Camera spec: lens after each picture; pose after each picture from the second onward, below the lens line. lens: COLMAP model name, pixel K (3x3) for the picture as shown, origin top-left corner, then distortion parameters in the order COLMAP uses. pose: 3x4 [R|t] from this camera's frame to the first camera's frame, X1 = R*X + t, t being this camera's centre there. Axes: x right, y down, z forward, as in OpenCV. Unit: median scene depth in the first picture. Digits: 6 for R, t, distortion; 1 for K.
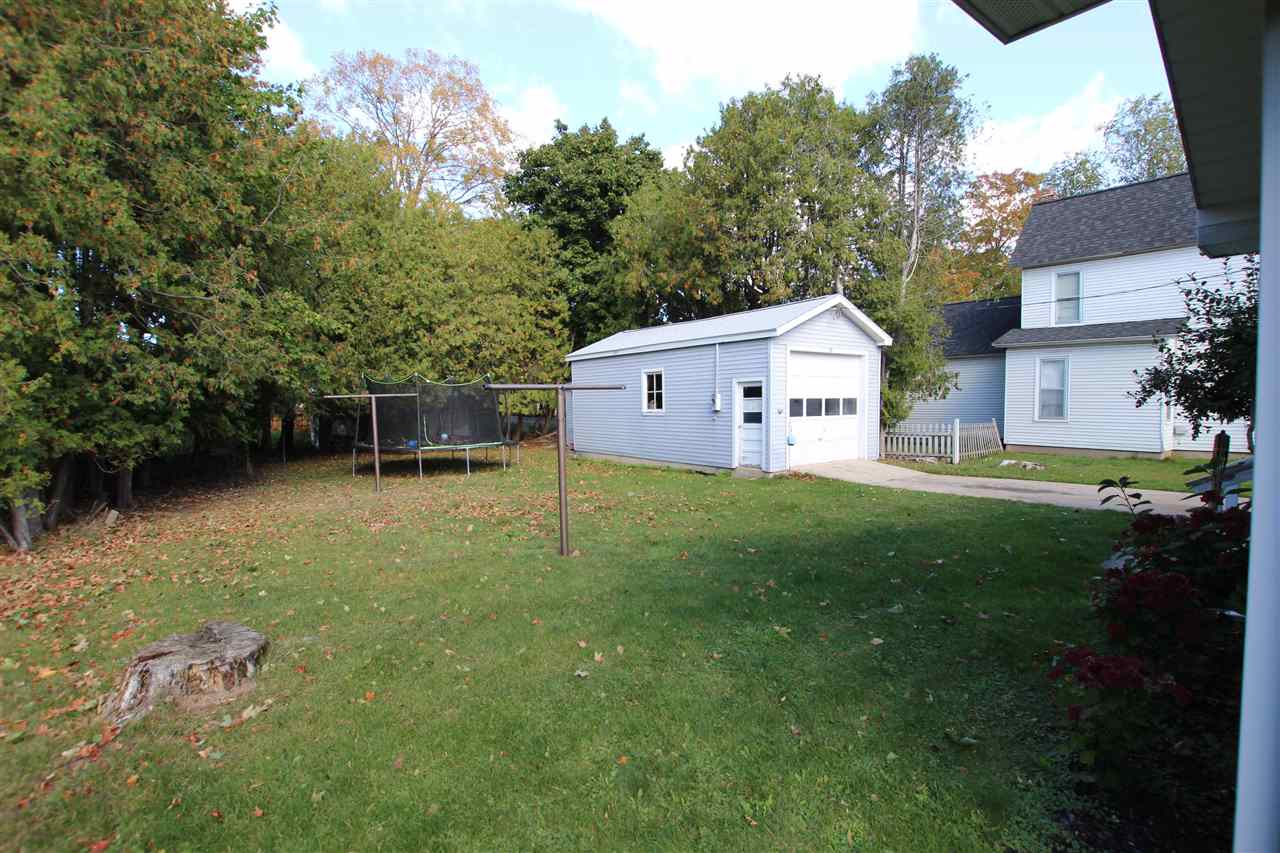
lens RADIAL K [[610.6, 0, 640.0], [0, 610.6, 426.5], [0, 0, 1]] dist [-0.001439, -0.000141]
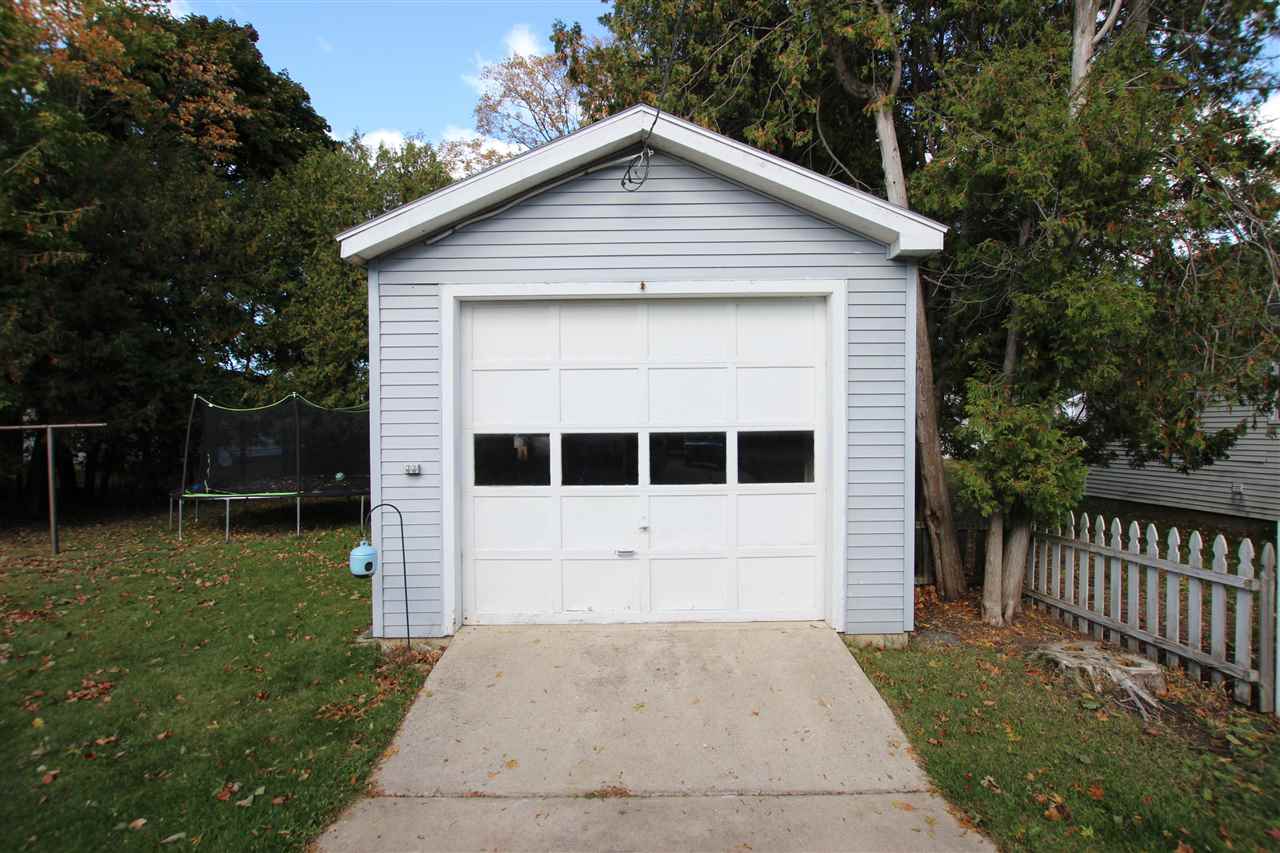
lens RADIAL K [[610.6, 0, 640.0], [0, 610.6, 426.5], [0, 0, 1]] dist [-0.001439, -0.000141]
pose [[0.838791, -0.001453, -0.544452, 0.464027], [-0.027159, 0.998640, -0.044507, -0.033800], [0.543776, 0.052119, 0.837611, 0.704949]]
